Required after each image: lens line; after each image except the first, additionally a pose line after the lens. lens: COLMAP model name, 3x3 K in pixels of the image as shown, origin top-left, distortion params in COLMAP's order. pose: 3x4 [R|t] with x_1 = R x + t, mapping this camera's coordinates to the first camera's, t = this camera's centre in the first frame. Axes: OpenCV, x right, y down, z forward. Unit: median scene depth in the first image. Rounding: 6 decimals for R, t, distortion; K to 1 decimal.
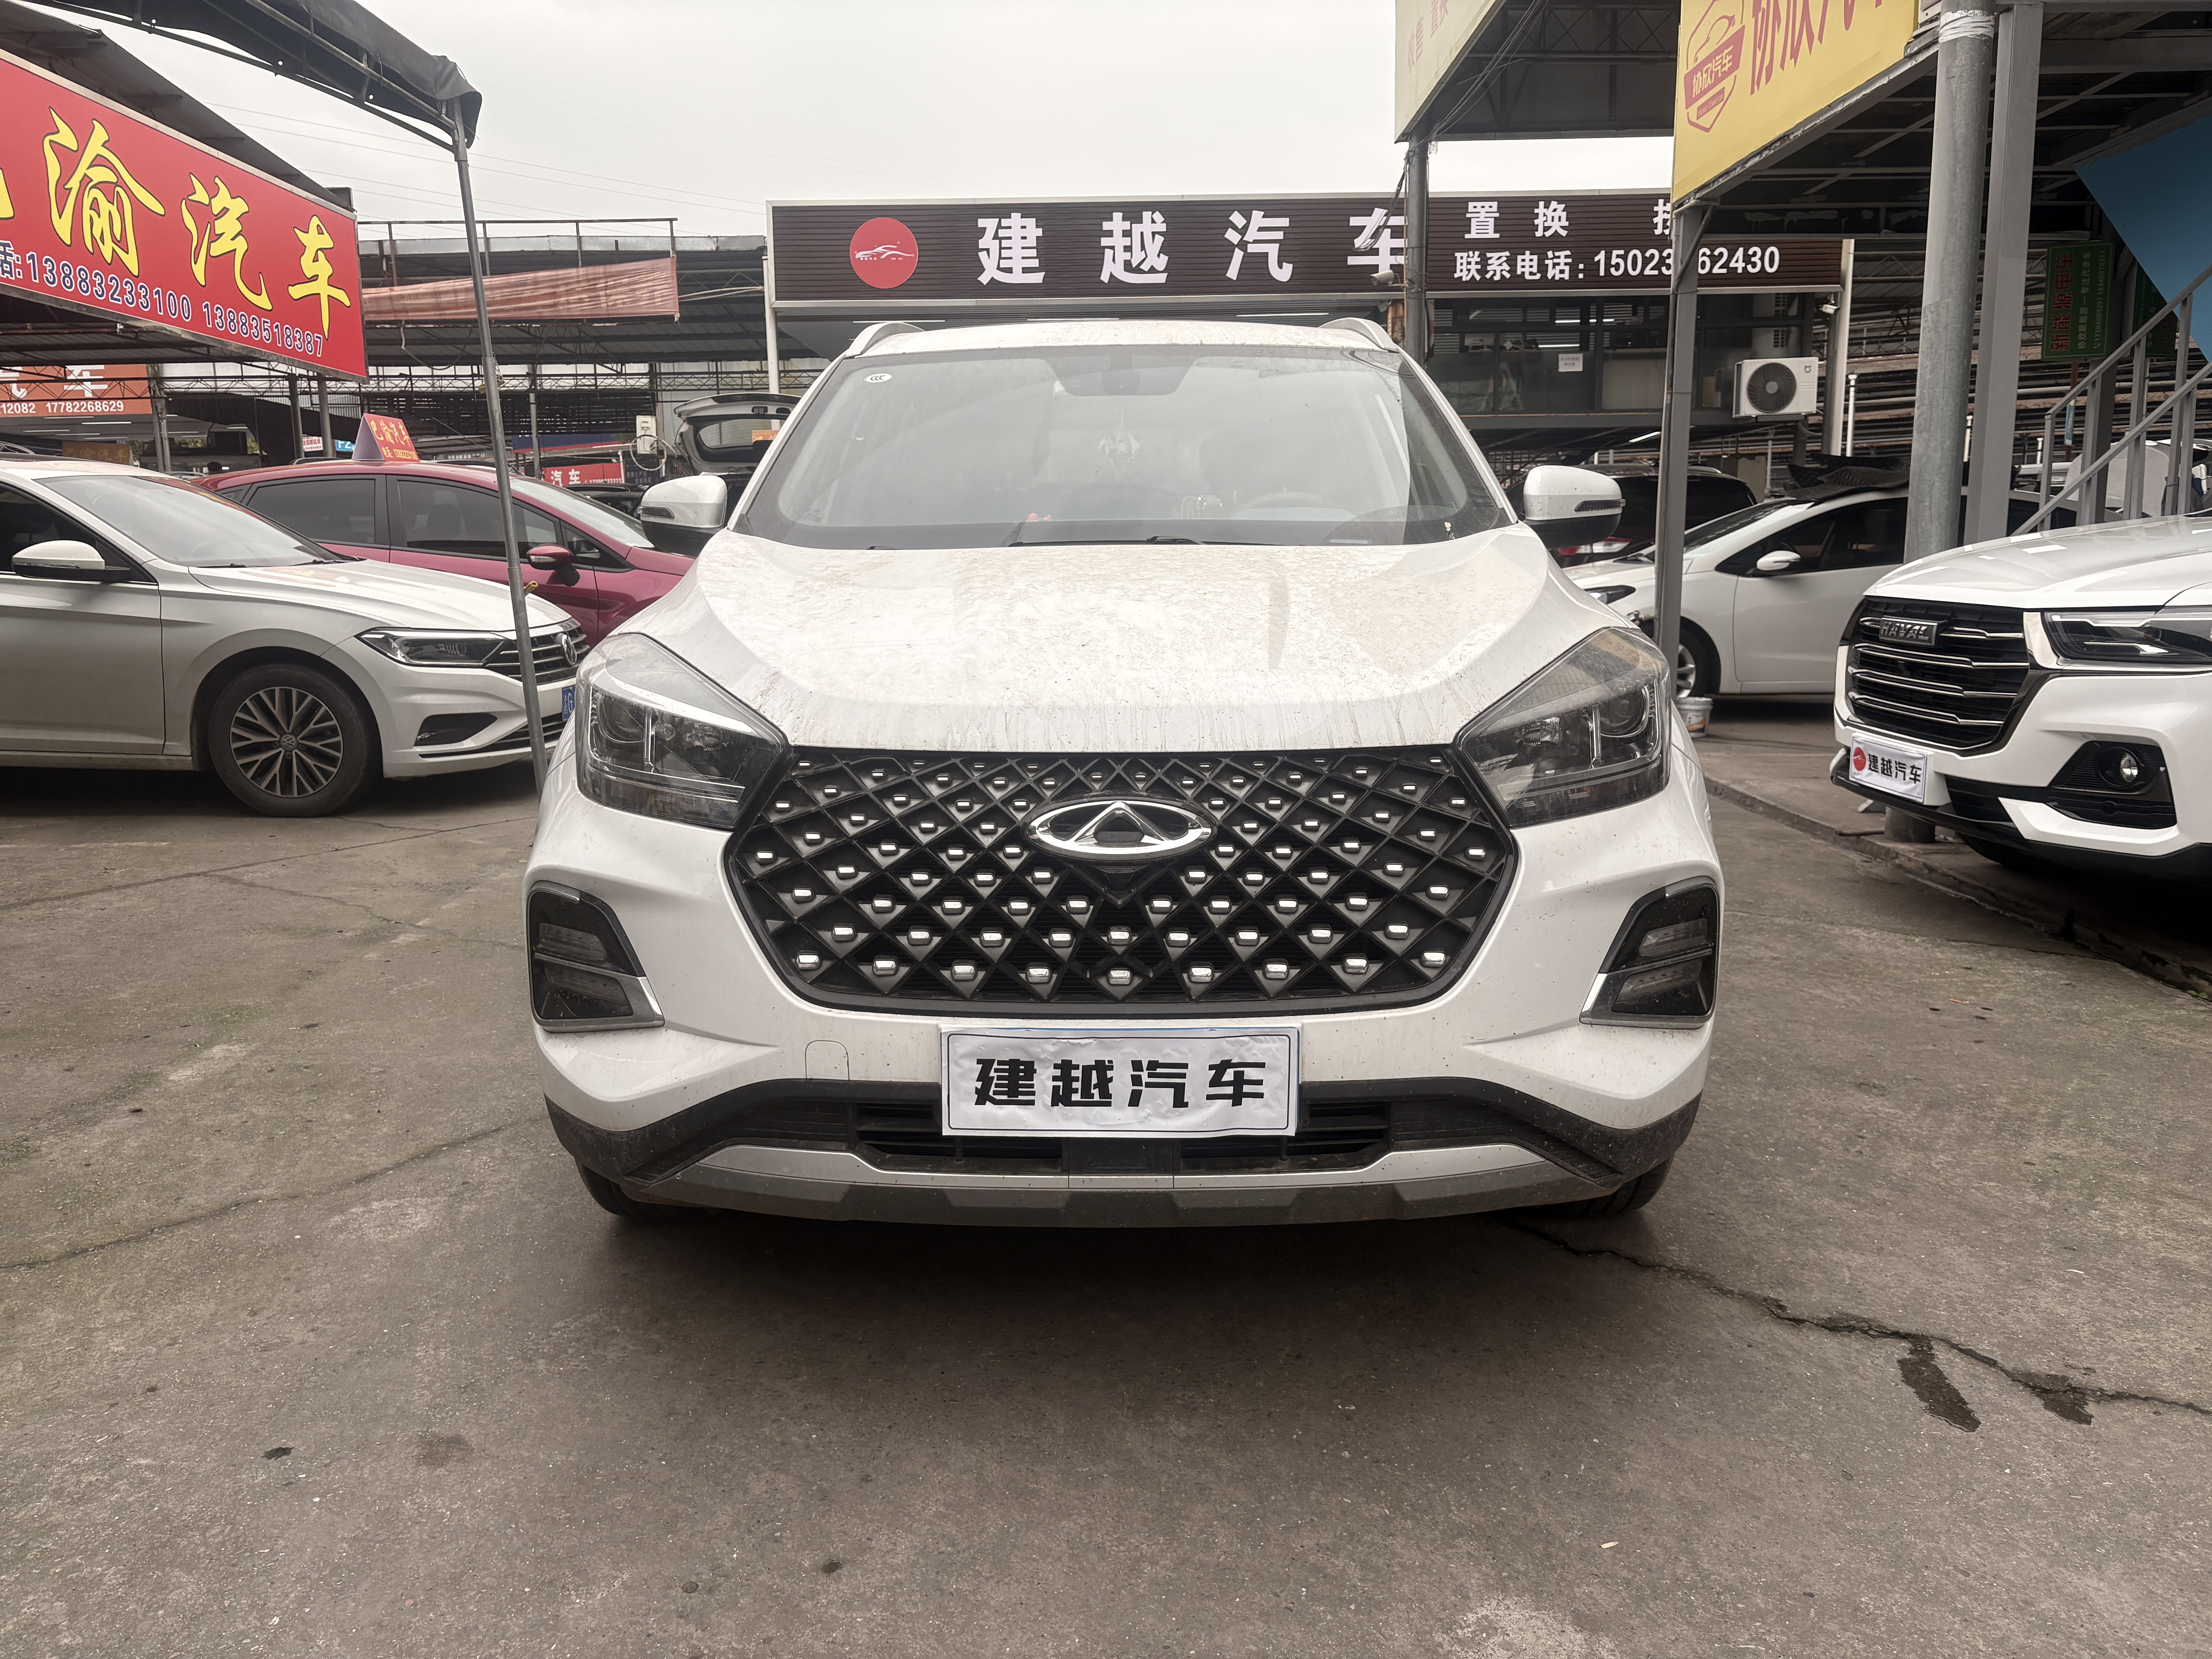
lens RADIAL K [[1691.1, 0, 1110.8], [0, 1691.1, 824.8], [0, 0, 1]] dist [0.032321, -0.028733]
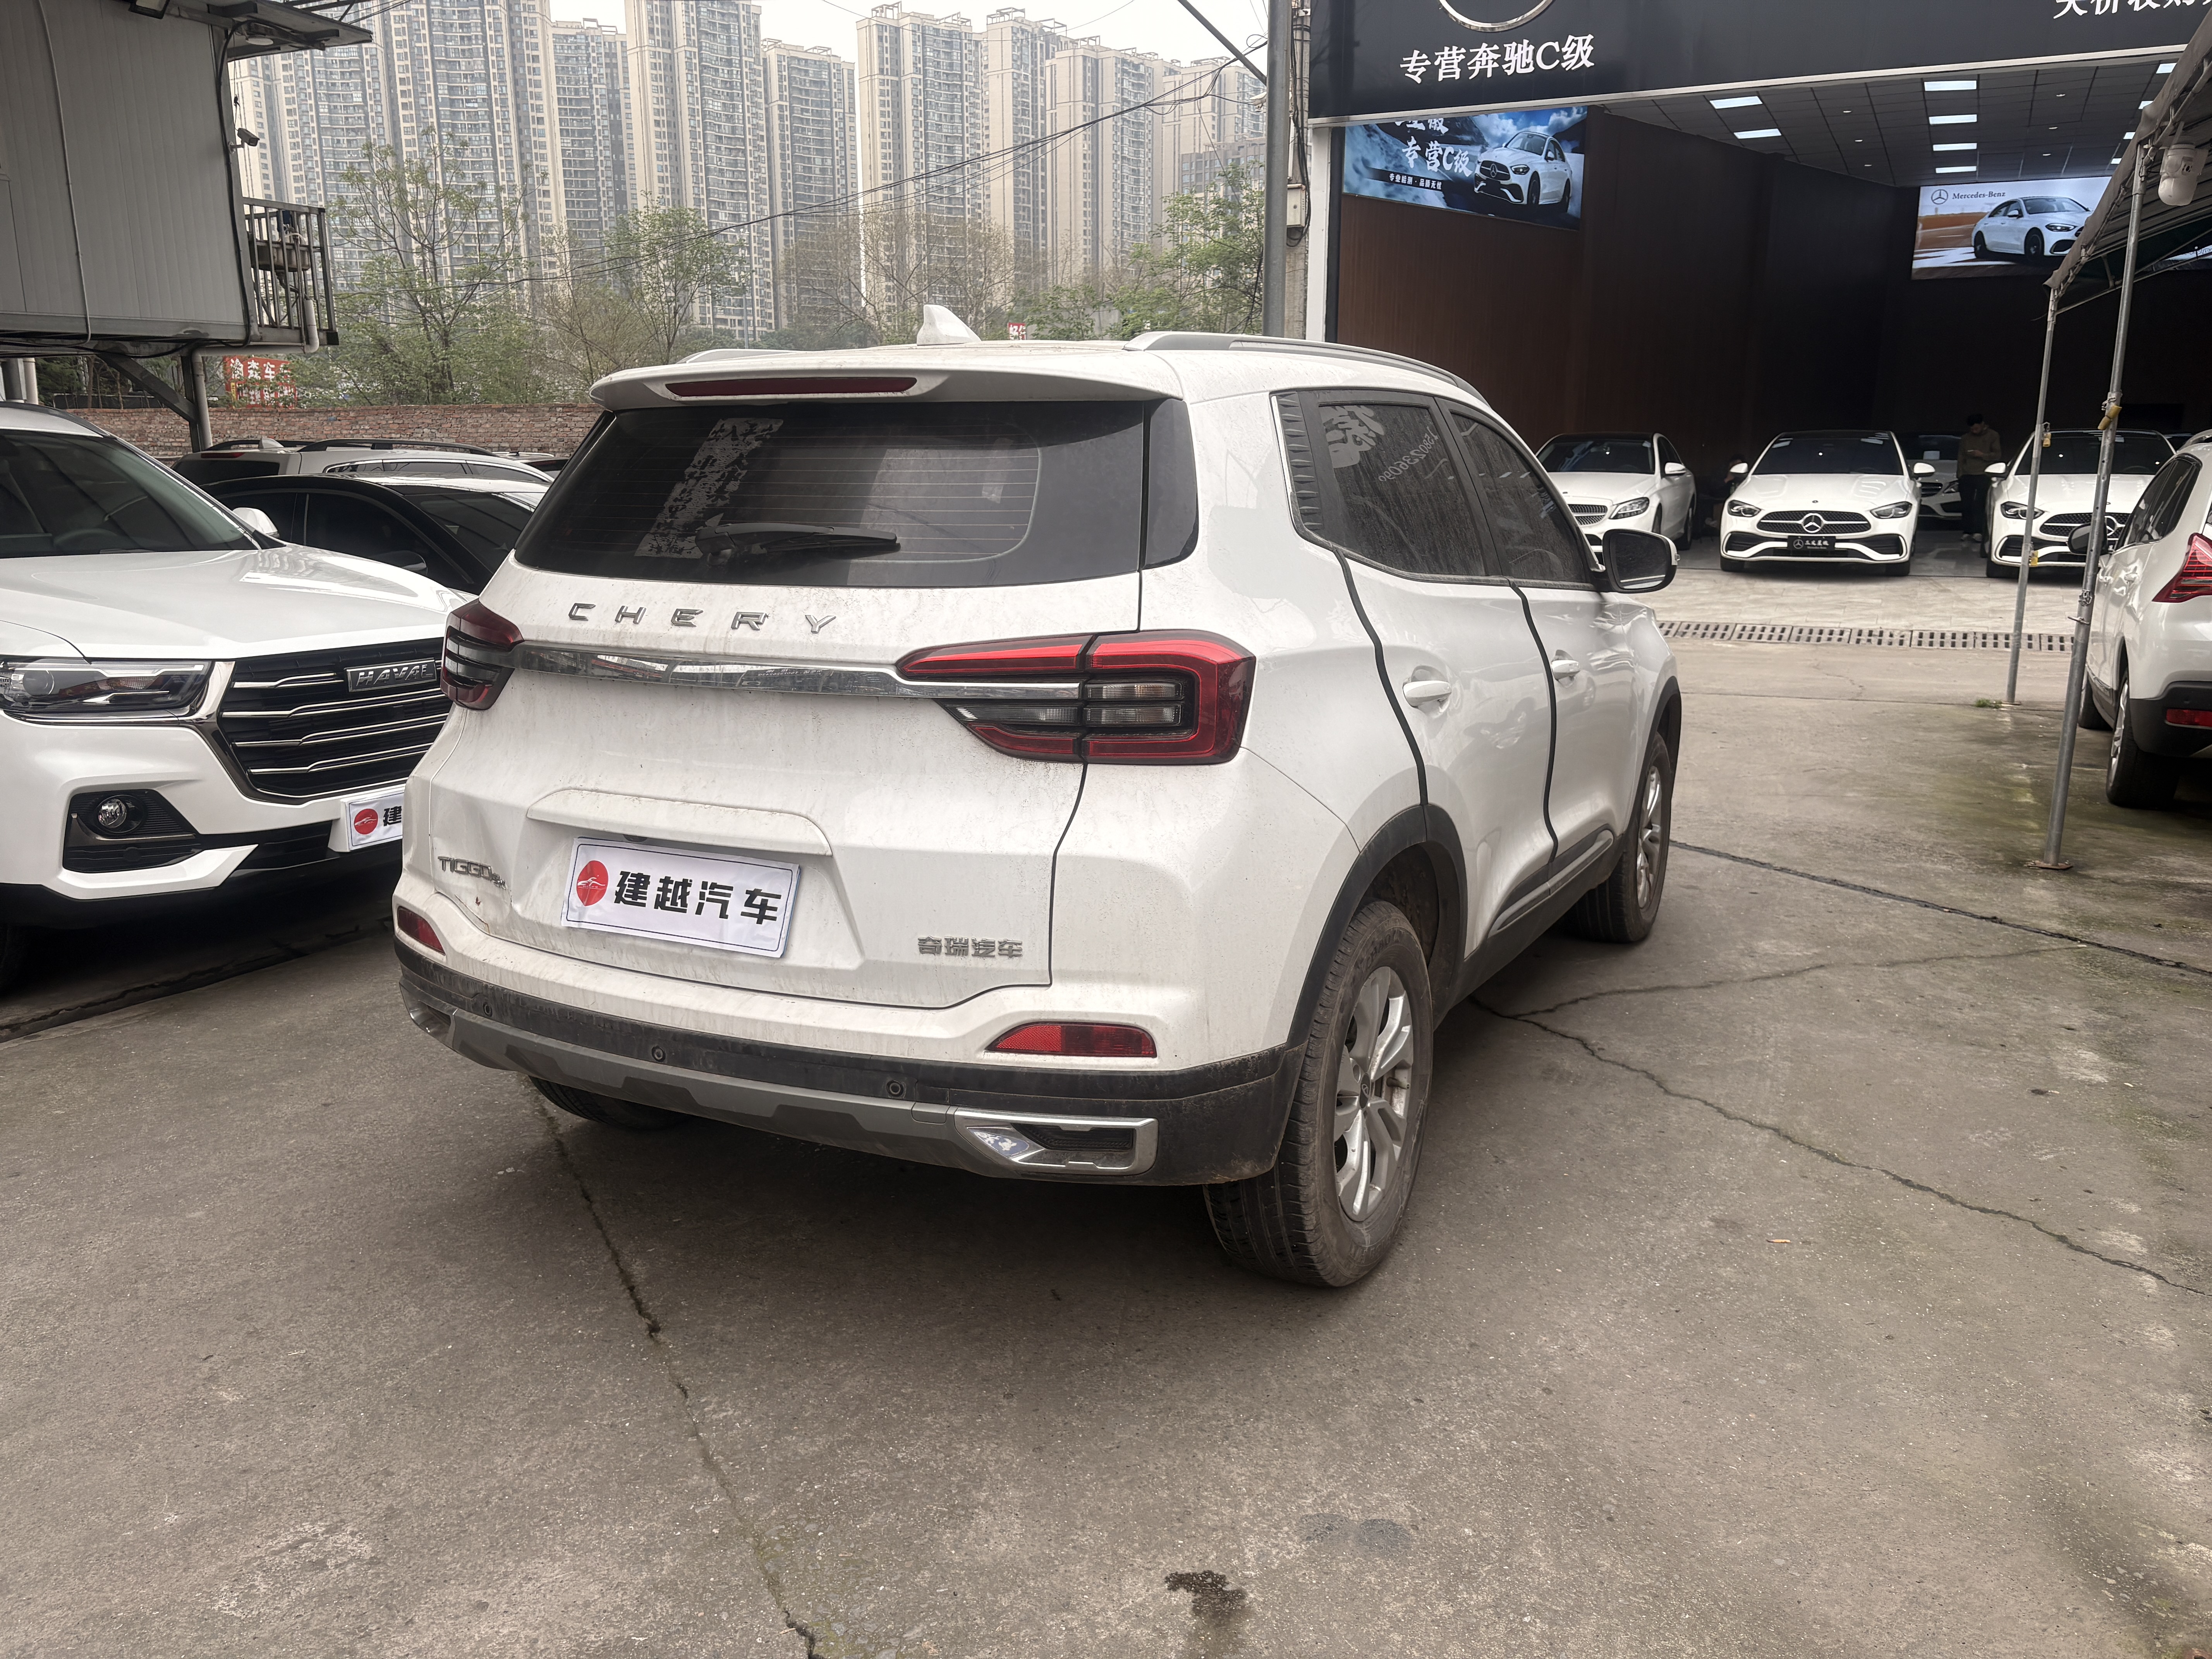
lens RADIAL K [[1668.5, 0, 1106.0], [0, 1668.5, 829.5], [0, 0, 1]] dist [0.069718, -0.087752]
pose [[-0.891779, -0.086273, 0.444170, -0.551354], [0.083013, 0.933795, 0.348044, -0.540406], [-0.444790, 0.347251, -0.825578, 2.659222]]
